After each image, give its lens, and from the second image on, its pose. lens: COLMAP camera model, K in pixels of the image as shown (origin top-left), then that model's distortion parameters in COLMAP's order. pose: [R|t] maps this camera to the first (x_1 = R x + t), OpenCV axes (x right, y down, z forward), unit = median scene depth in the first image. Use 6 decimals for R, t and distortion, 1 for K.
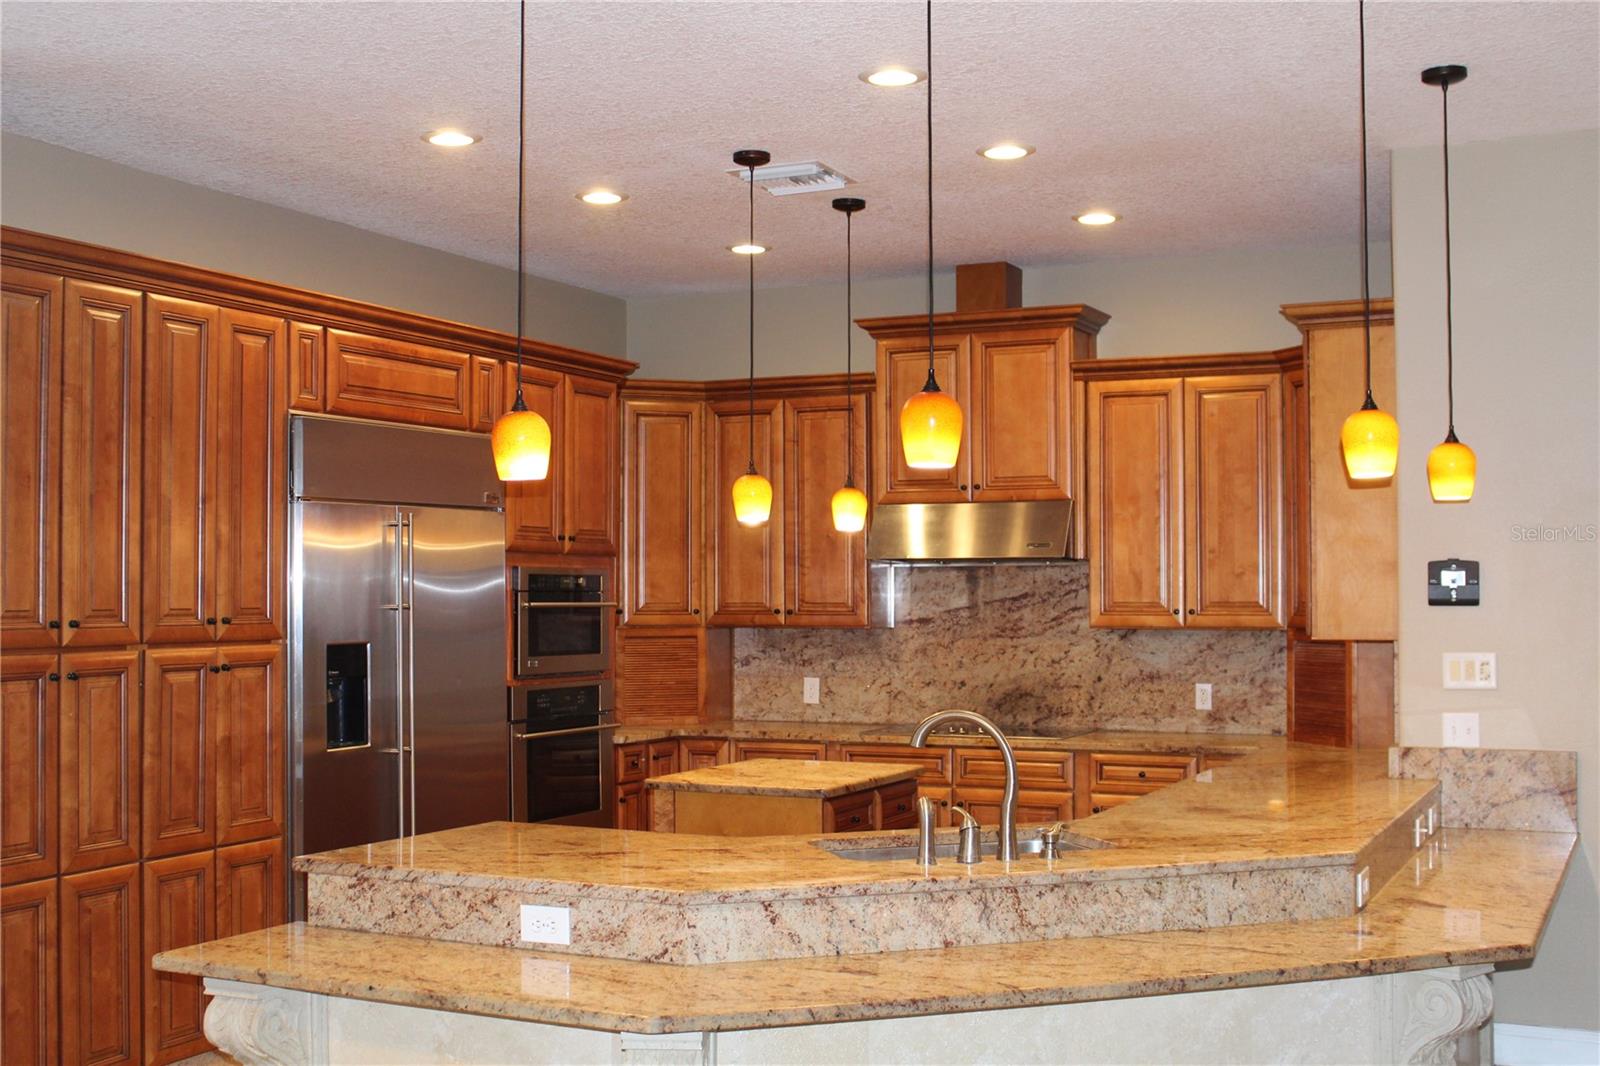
lens RADIAL K [[1816.7, 0, 800.0], [0, 1816.7, 533.0], [0, 0, 1]] dist [-0.071660, 0.011093]
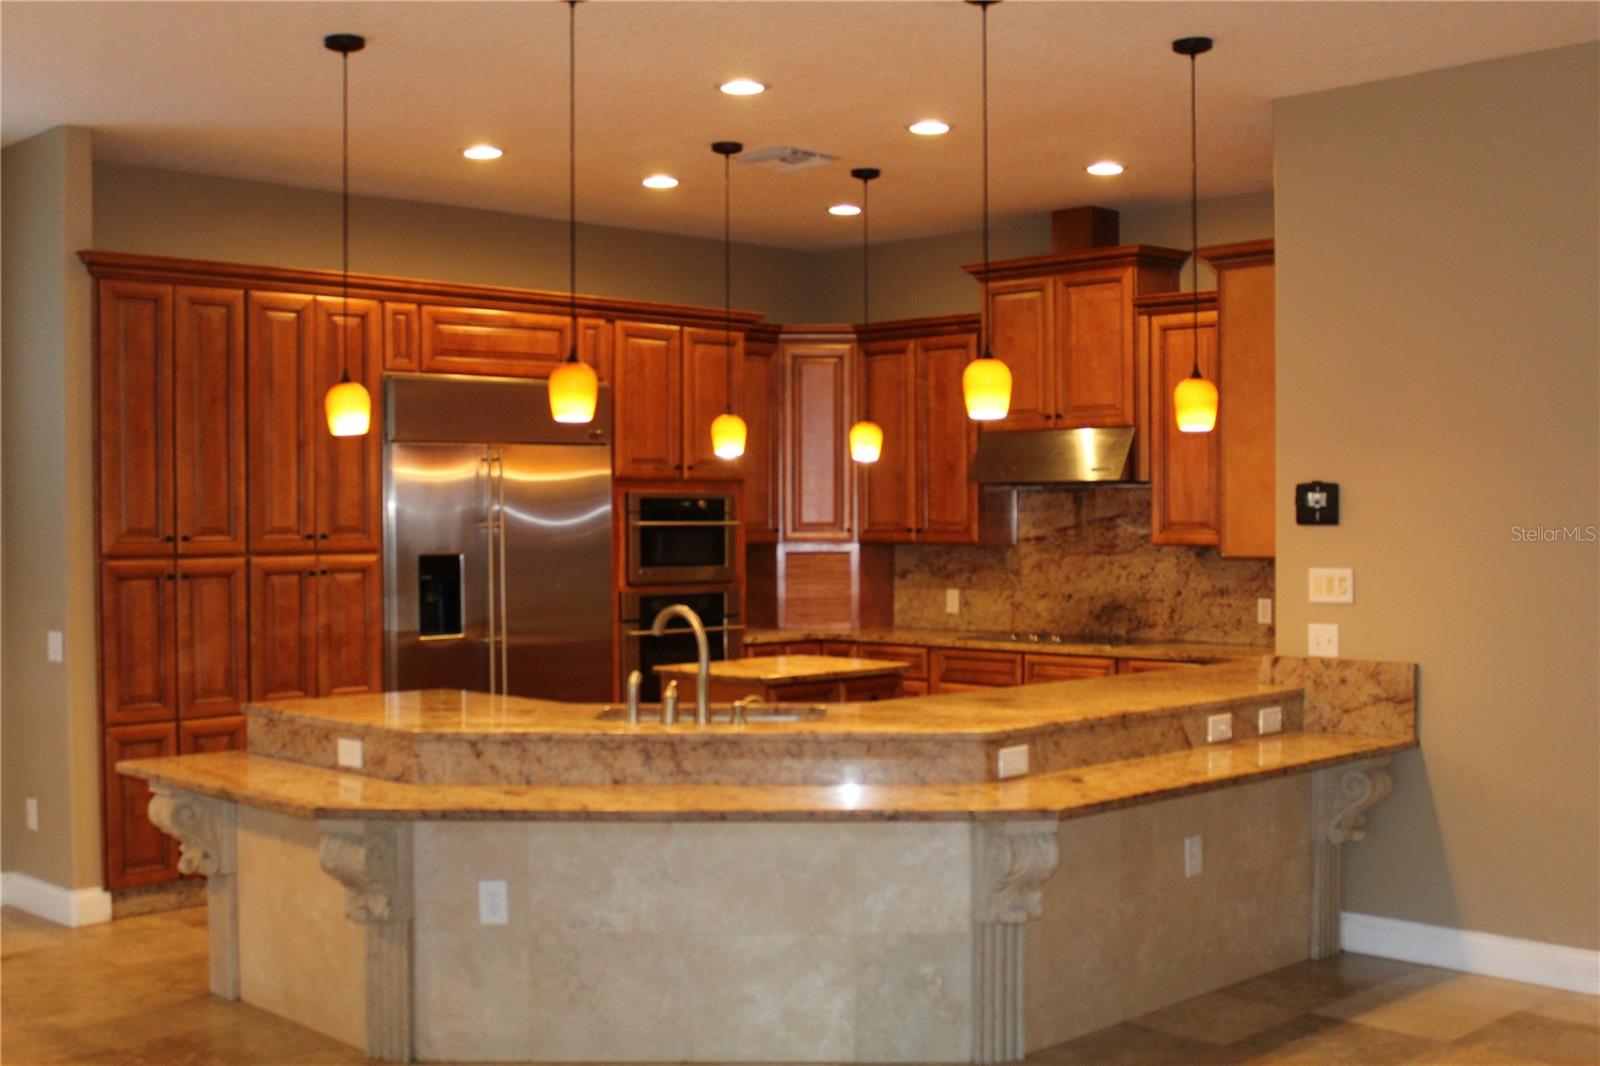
lens RADIAL K [[1864.0, 0, 800.0], [0, 1864.0, 533.0], [0, 0, 1]] dist [-0.078409, -0.019116]
pose [[0.940363, 0.001644, -0.340170, 0.370267], [0.013280, 0.999049, 0.041538, -0.004066], [0.339915, -0.043579, 0.939446, -0.118647]]
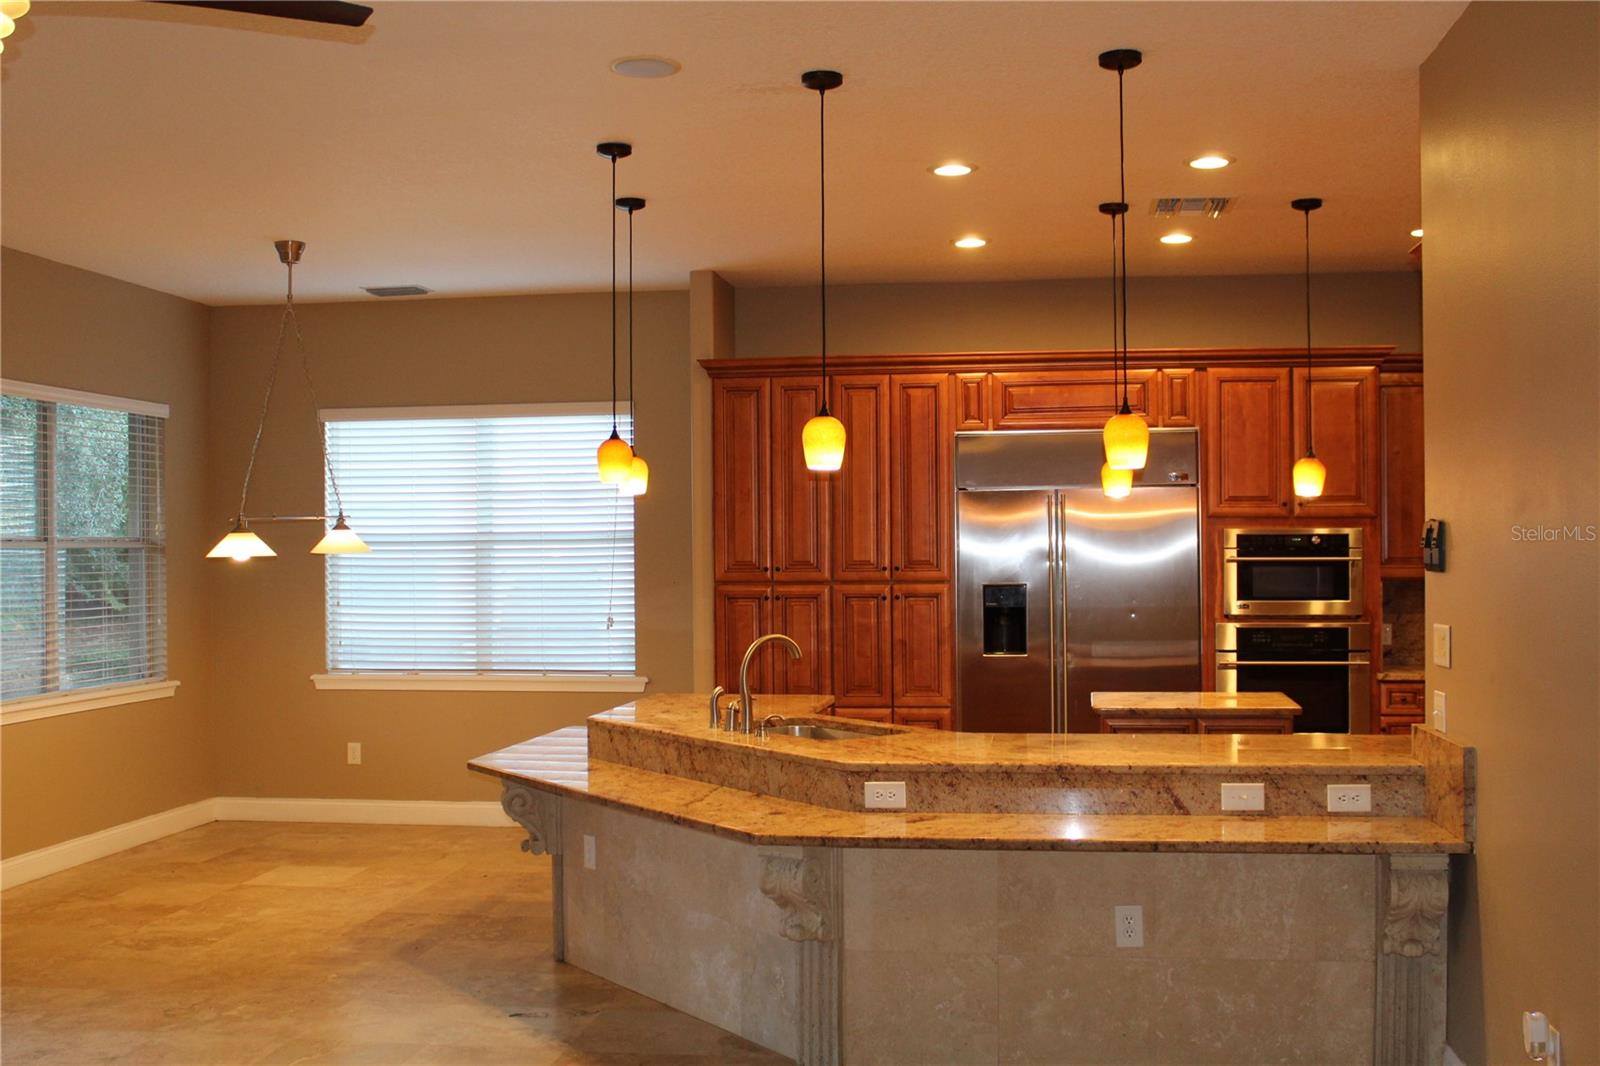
lens RADIAL K [[1668.5, 0, 800.0], [0, 1668.5, 533.0], [0, 0, 1]] dist [-0.112244, 0.000488]
pose [[0.293181, -0.005910, -0.956039, 0.864288], [0.036101, 0.999336, 0.004894, 0.004922], [0.955375, -0.035949, 0.293200, 0.380378]]
